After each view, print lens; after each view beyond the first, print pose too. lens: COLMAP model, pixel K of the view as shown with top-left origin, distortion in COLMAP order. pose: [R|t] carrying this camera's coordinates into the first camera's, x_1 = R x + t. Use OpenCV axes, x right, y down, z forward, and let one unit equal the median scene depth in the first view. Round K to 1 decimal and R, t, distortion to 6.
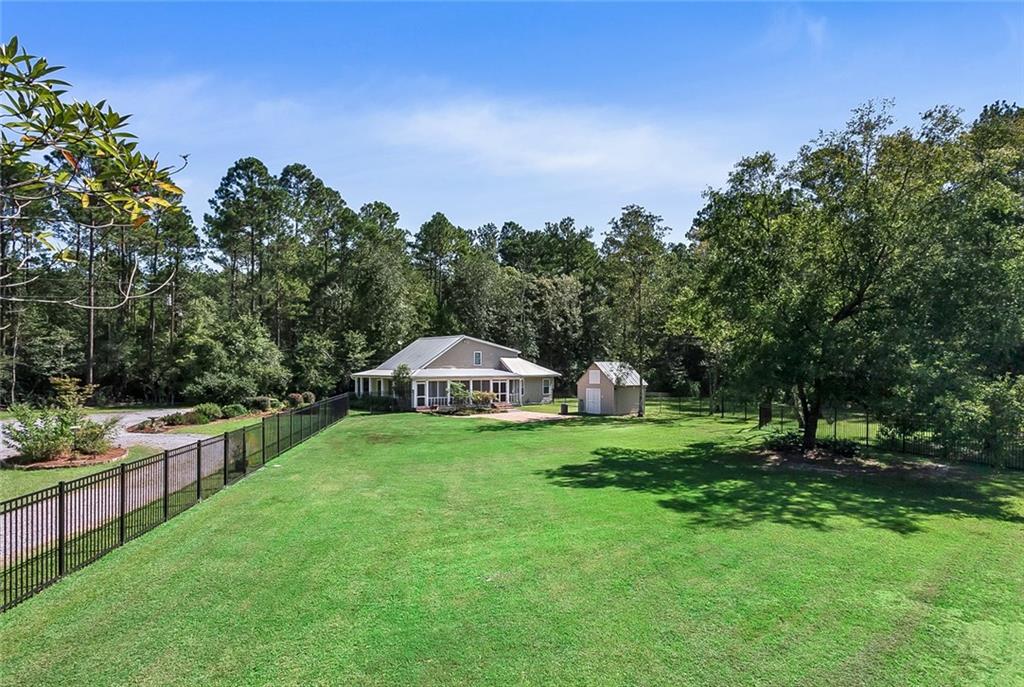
lens RADIAL K [[521.6, 0, 495.4], [0, 521.6, 344.2], [0, 0, 1]] dist [-0.000163, 0.000076]
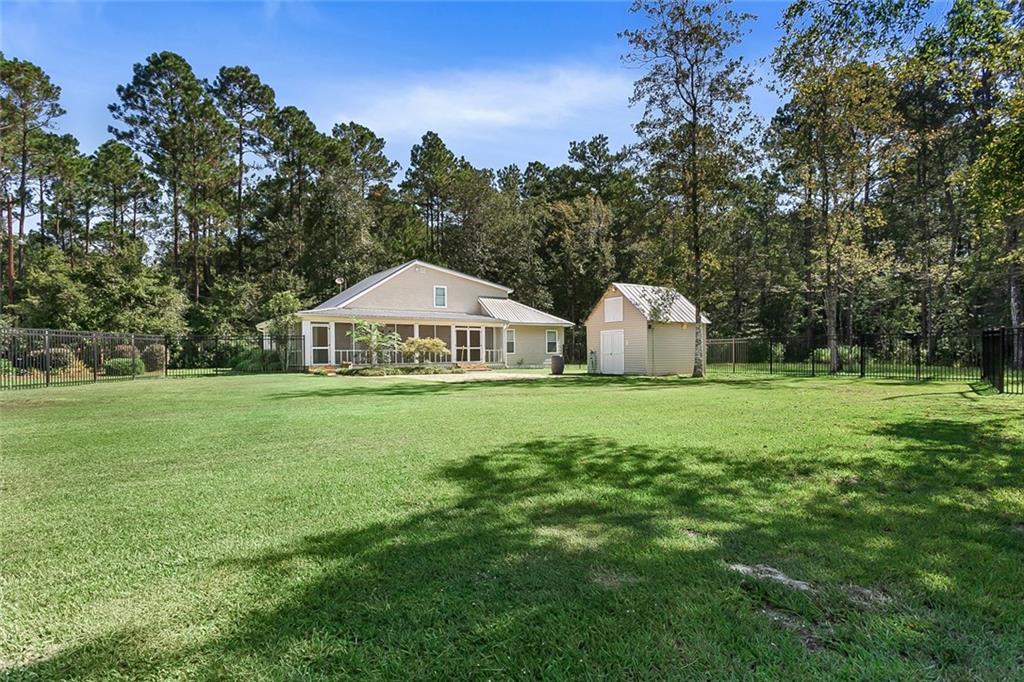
lens RADIAL K [[501.3, 0, 509.8], [0, 501.3, 337.7], [0, 0, 1]] dist [0.002333, 0.000630]
pose [[0.995735, -0.013175, -0.091309, 0.102867], [0.013726, 0.999891, 0.005415, 0.071966], [0.091227, -0.006645, 0.995808, 0.360176]]
